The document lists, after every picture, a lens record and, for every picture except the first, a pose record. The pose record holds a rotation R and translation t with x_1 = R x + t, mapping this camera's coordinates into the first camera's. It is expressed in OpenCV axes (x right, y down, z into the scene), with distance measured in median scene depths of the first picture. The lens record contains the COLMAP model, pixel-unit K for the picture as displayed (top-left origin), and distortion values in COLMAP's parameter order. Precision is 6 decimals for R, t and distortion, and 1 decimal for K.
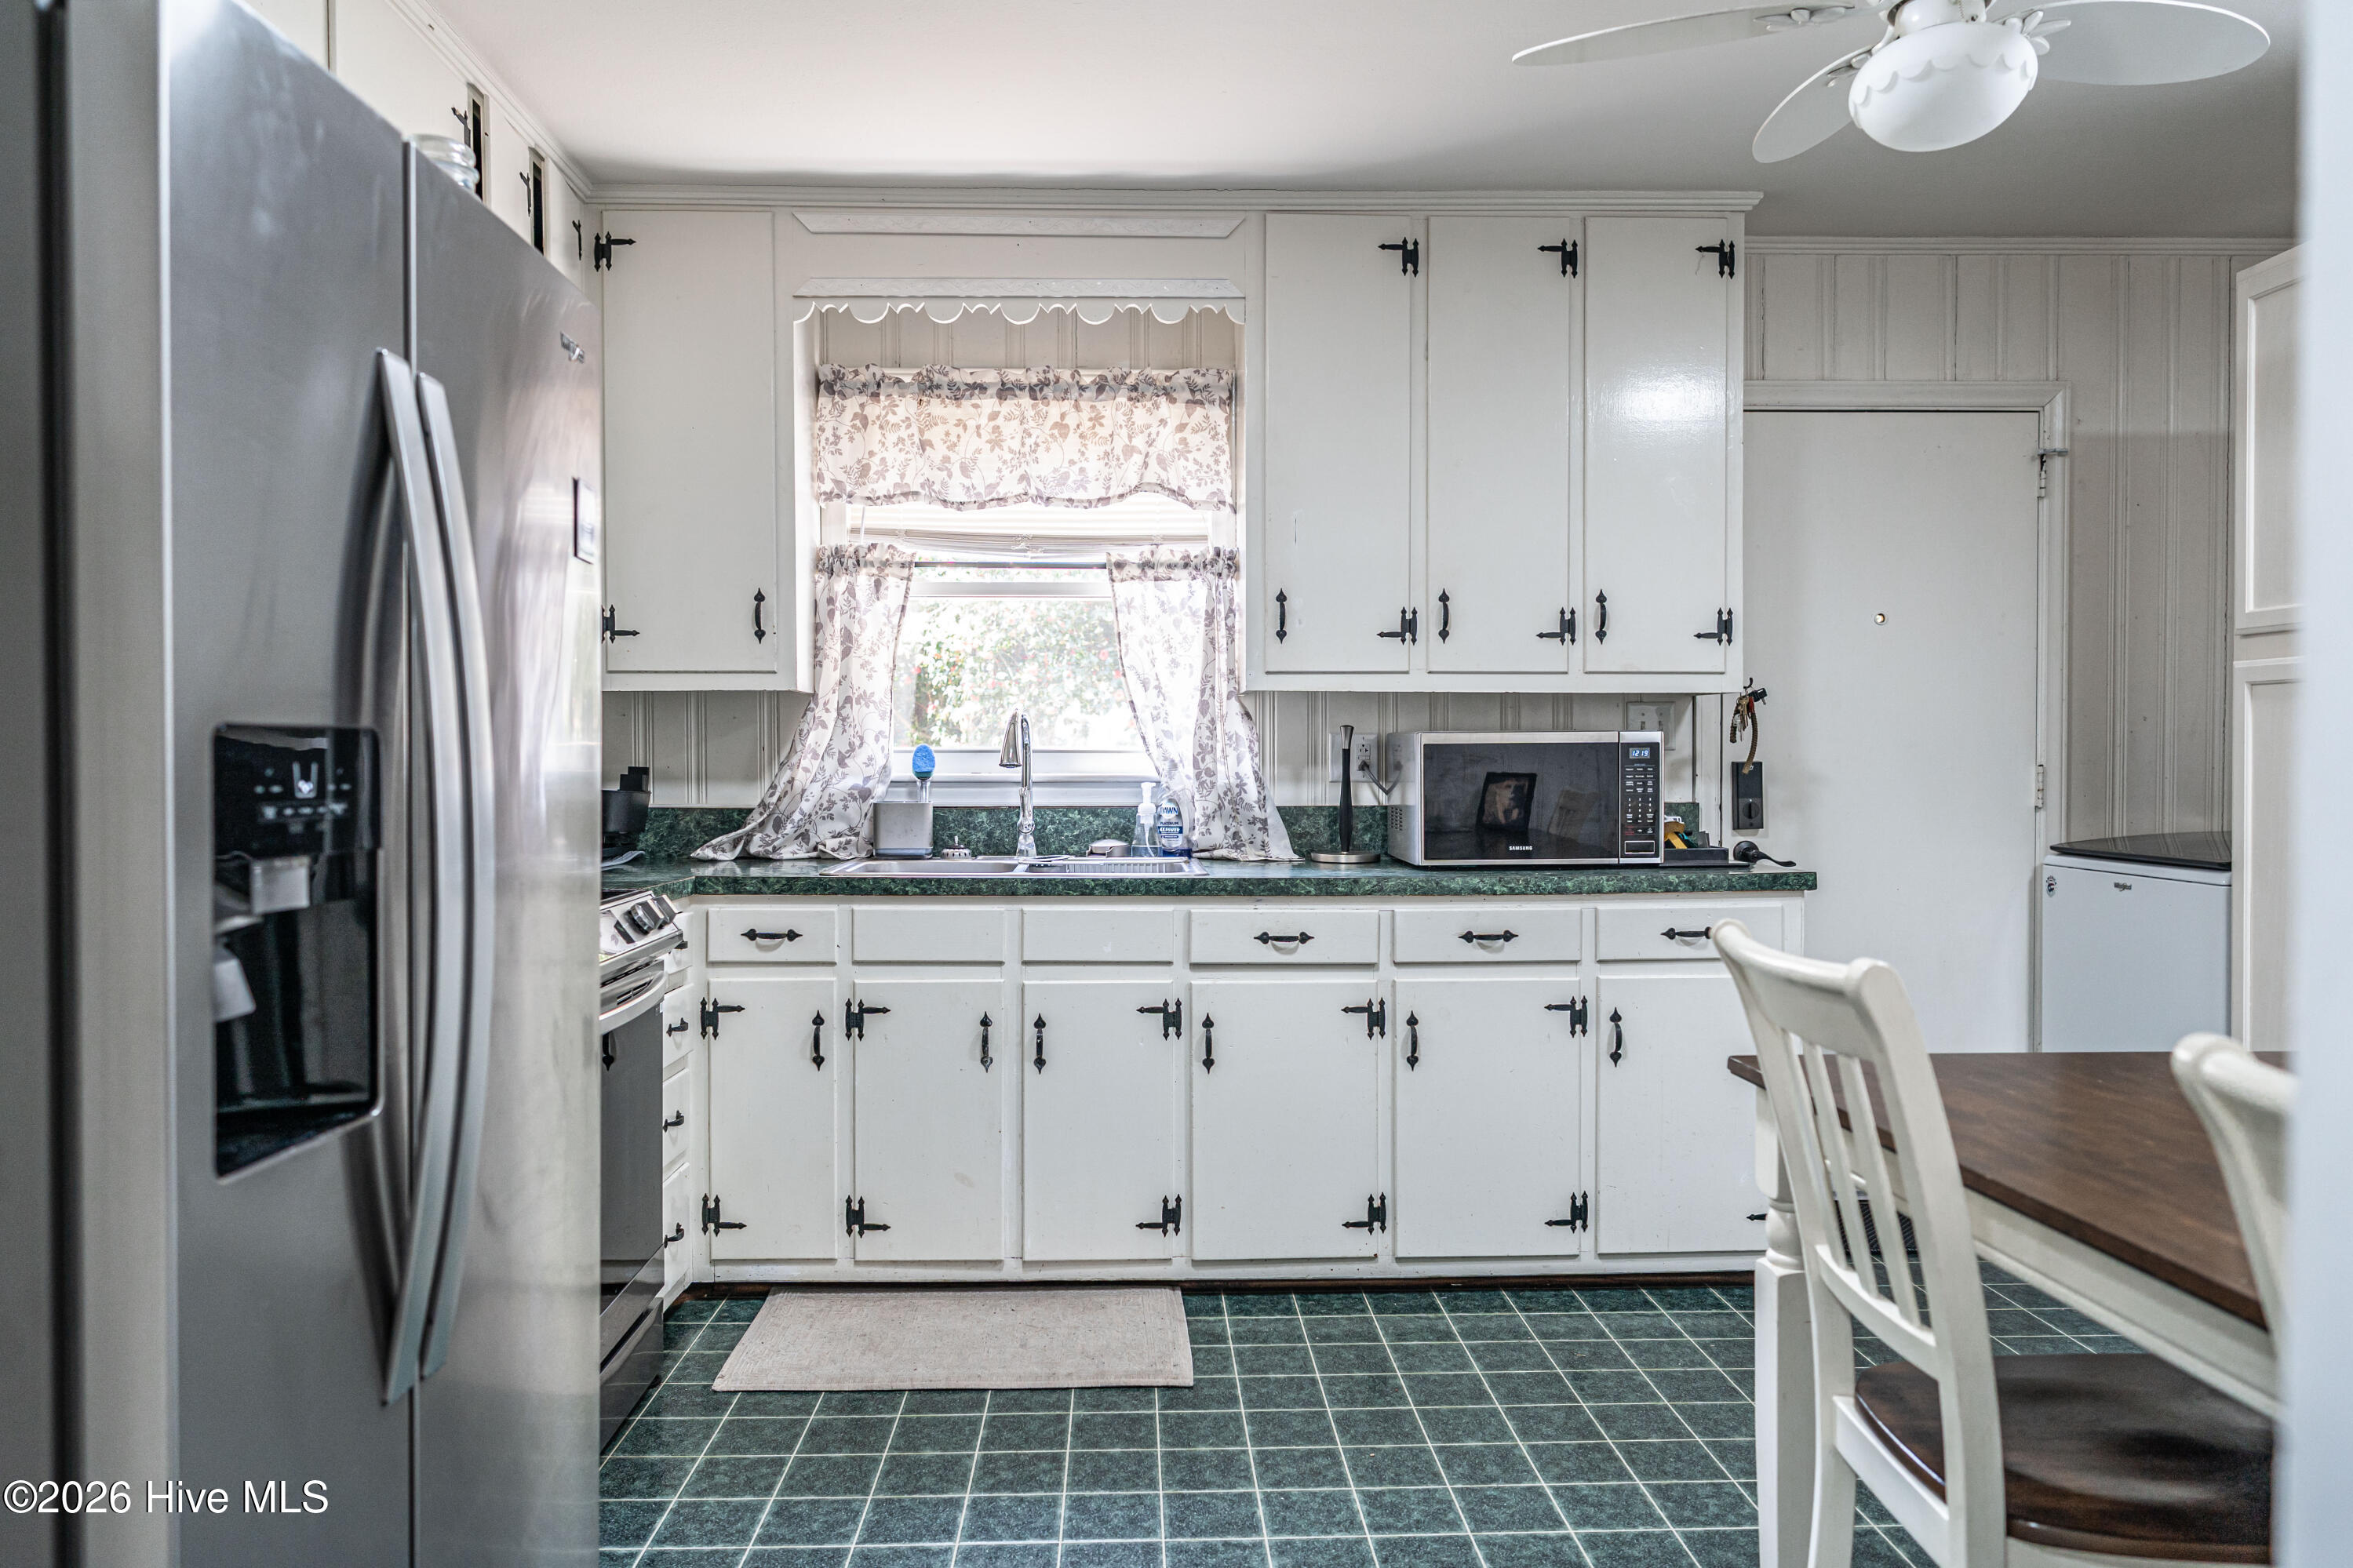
lens RADIAL K [[1576.6, 0, 1159.4], [0, 1576.6, 779.9], [0, 0, 1]] dist [-0.009450, 0.006476]
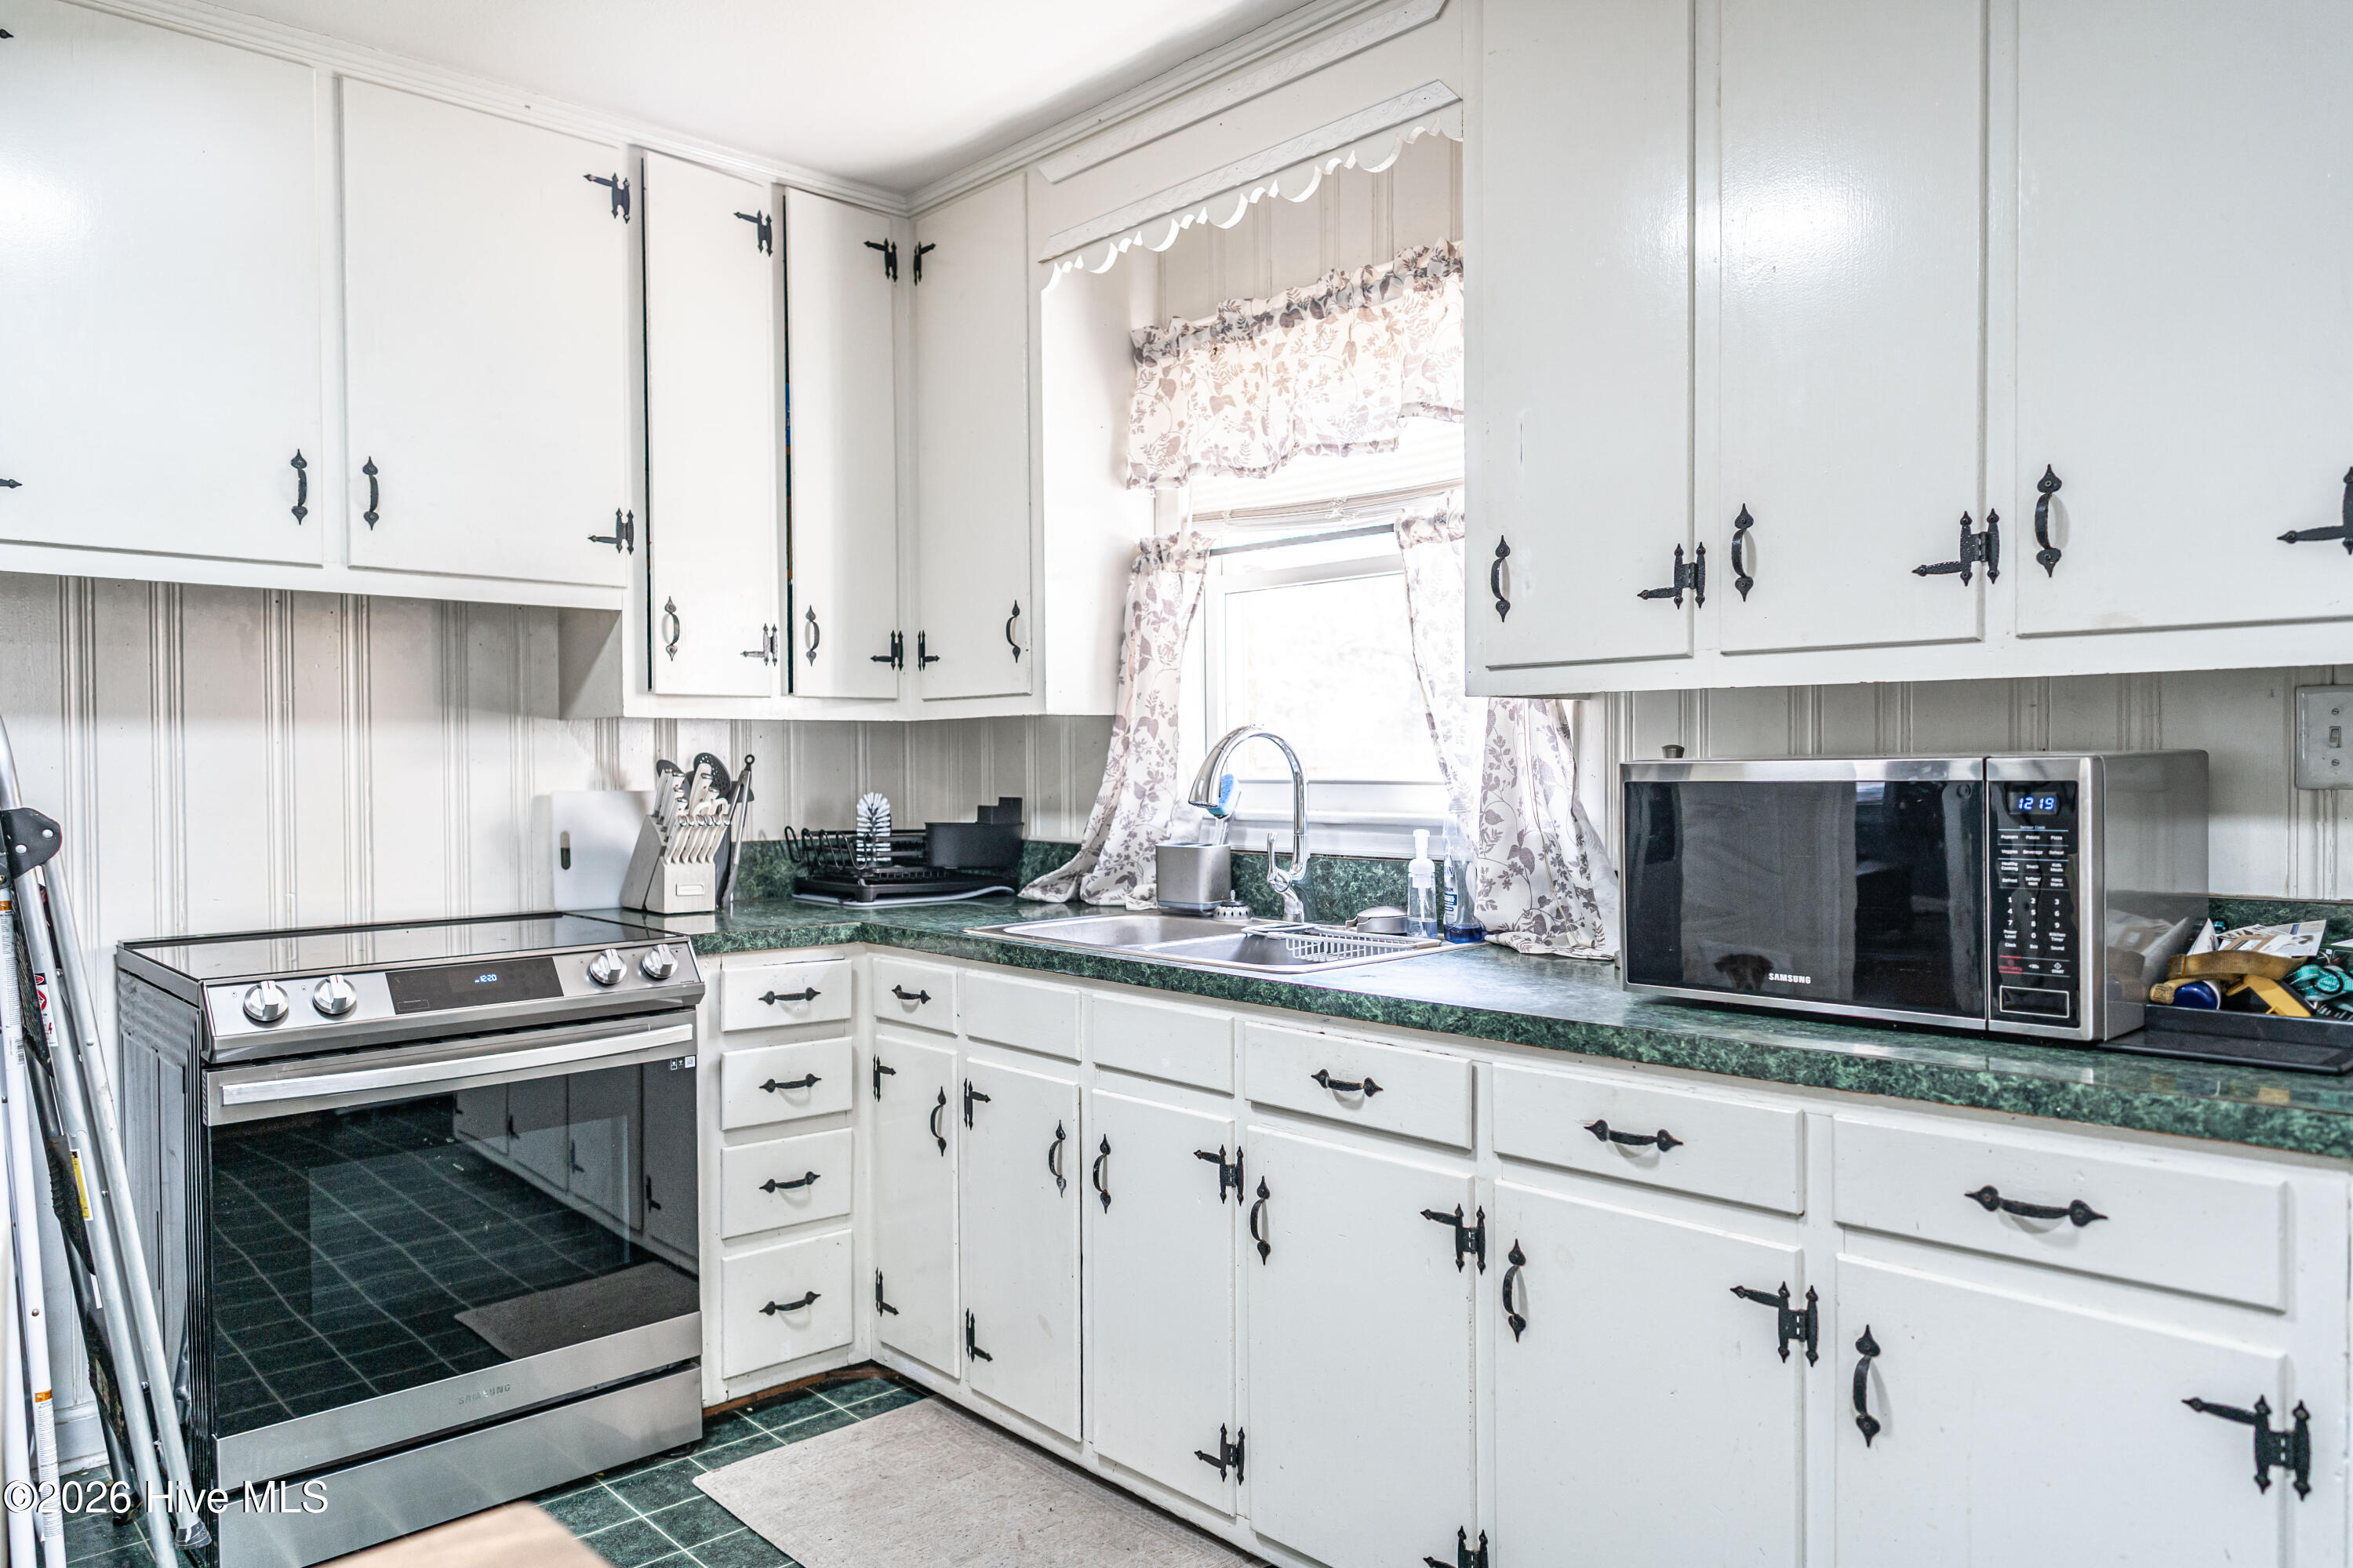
lens RADIAL K [[1590.5, 0, 1166.5], [0, 1590.5, 781.7], [0, 0, 1]] dist [-0.004236, 0.002448]
pose [[0.654773, 0.005928, -0.755802, 0.459395], [-0.003070, 0.999982, 0.005184, -0.023288], [0.755819, -0.001075, 0.654779, 0.453985]]
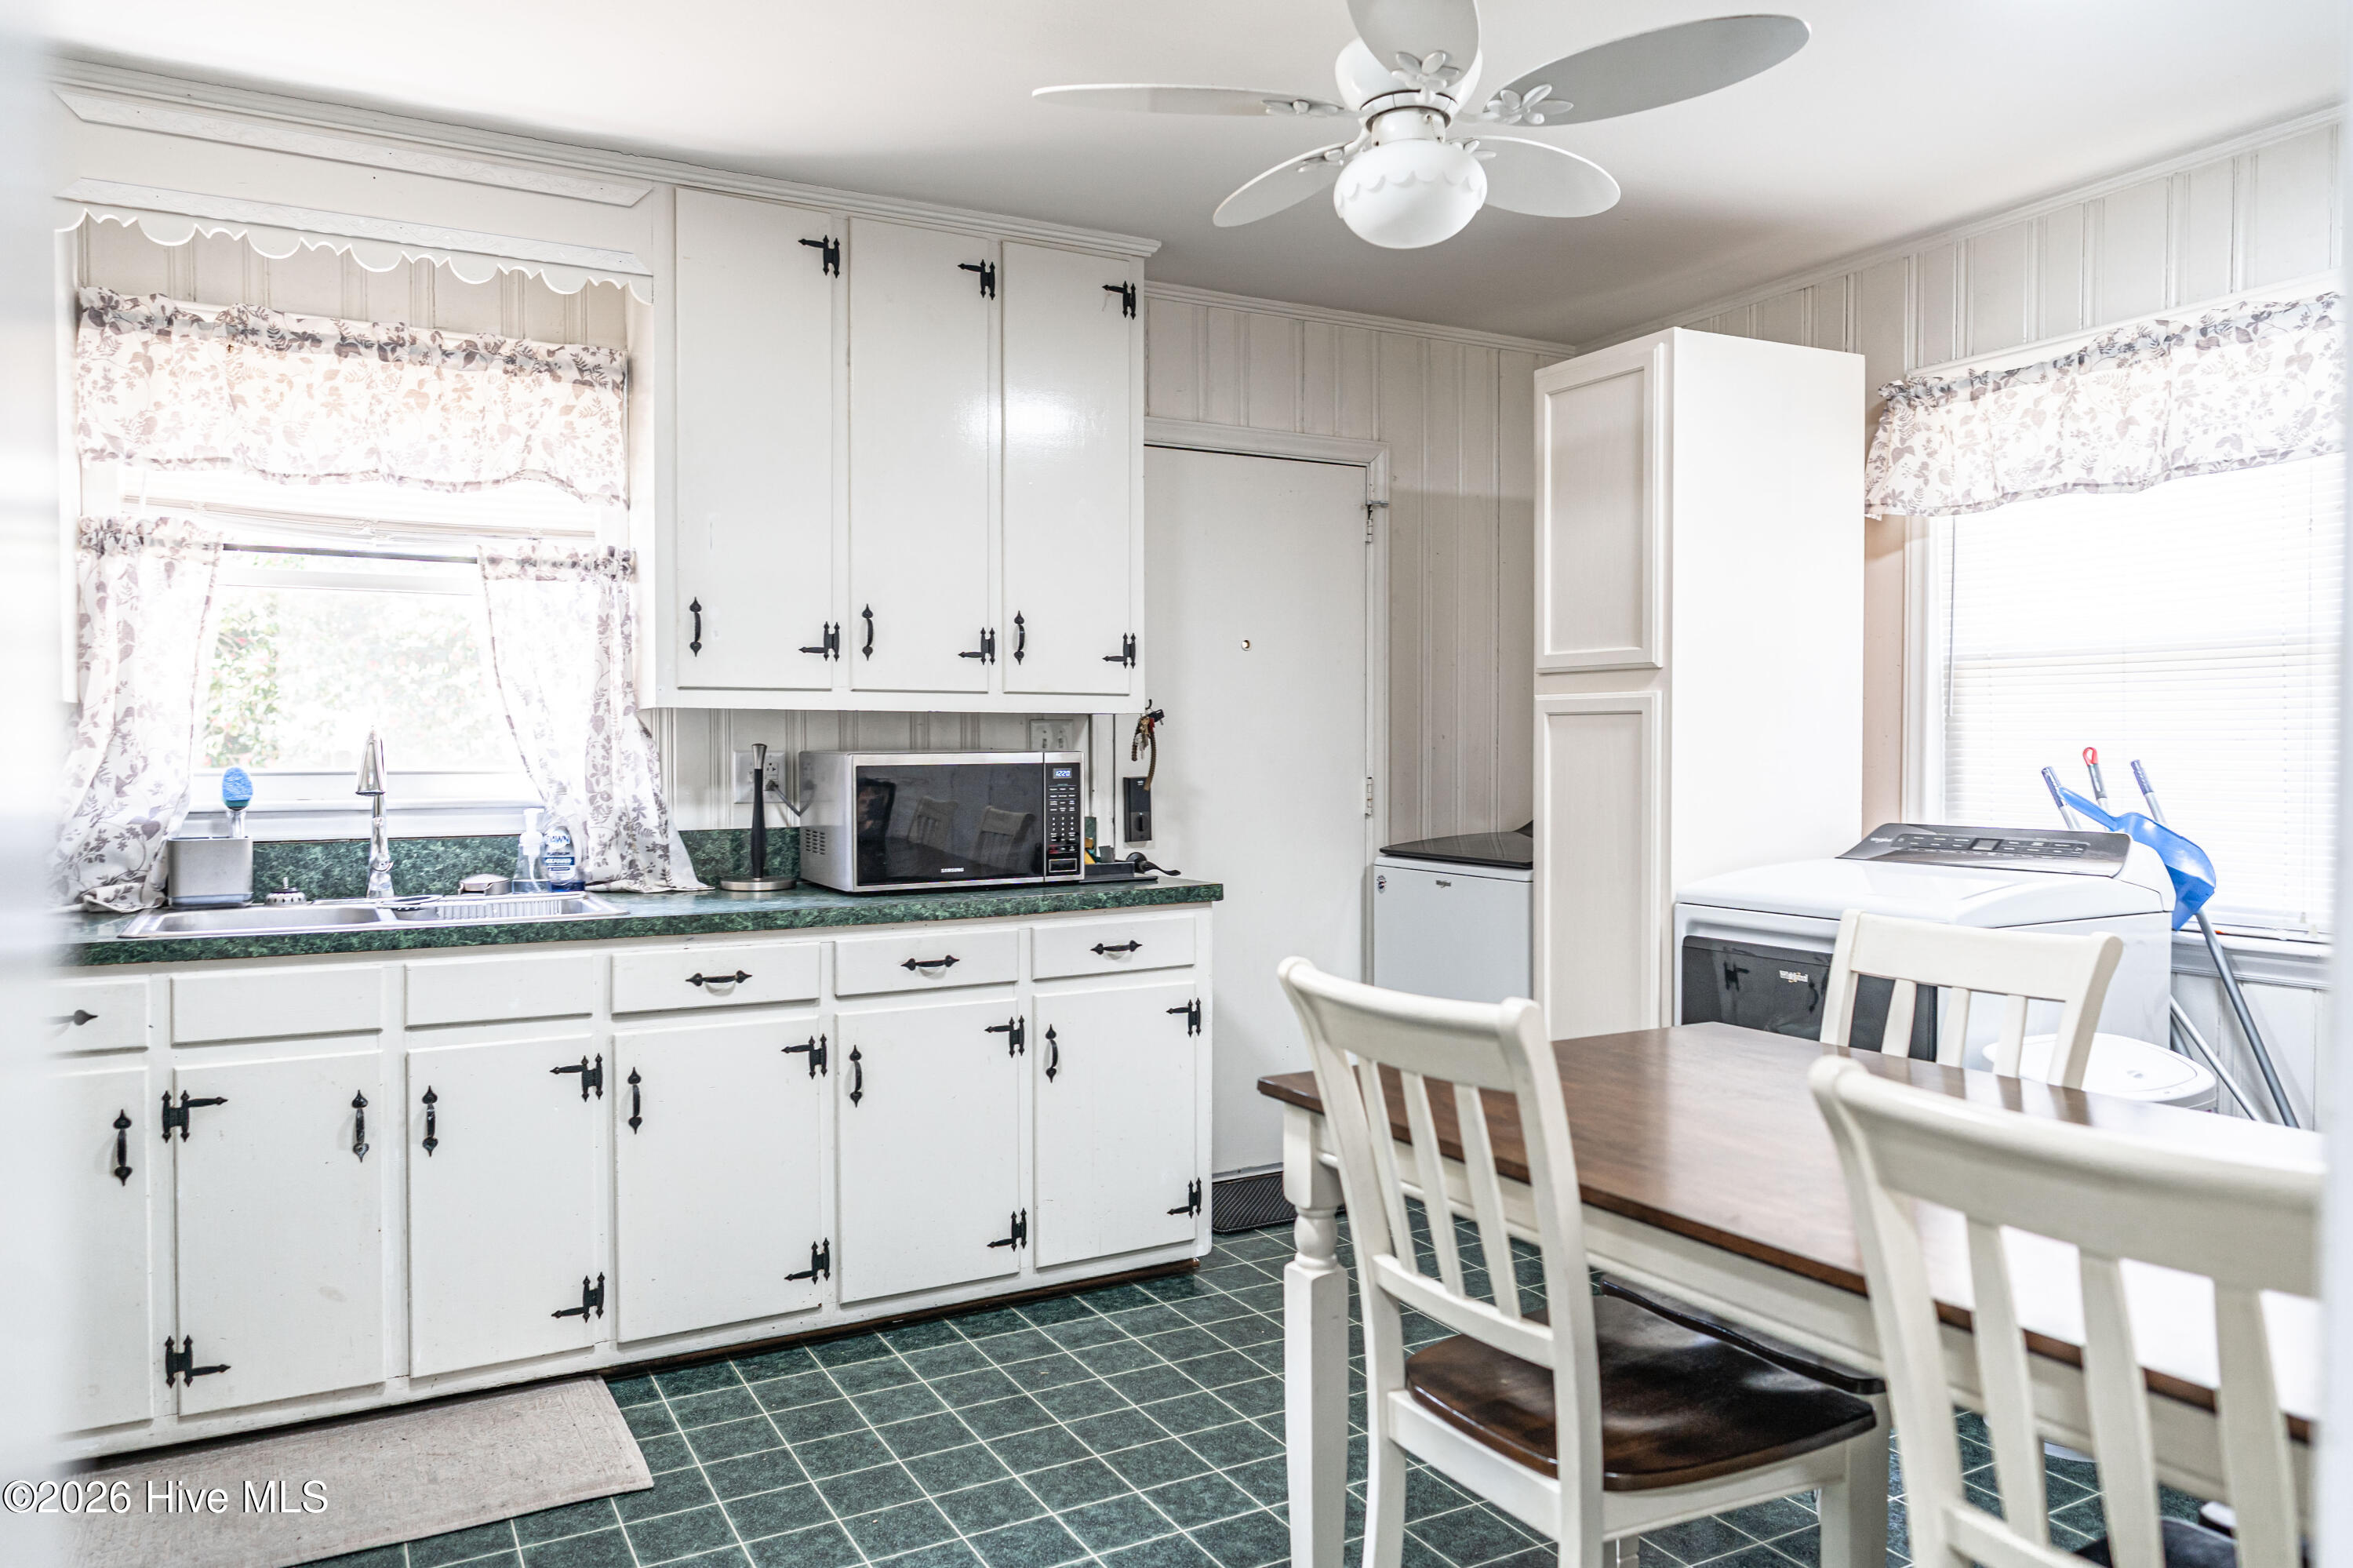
lens RADIAL K [[1600.4, 0, 1189.9], [0, 1600.4, 771.0], [0, 0, 1]] dist [-0.018197, 0.015861]
pose [[0.885805, -0.007886, 0.463992, -0.096948], [0.007724, 0.999968, 0.002248, -0.018703], [-0.463994, 0.001592, 0.885837, 0.036754]]
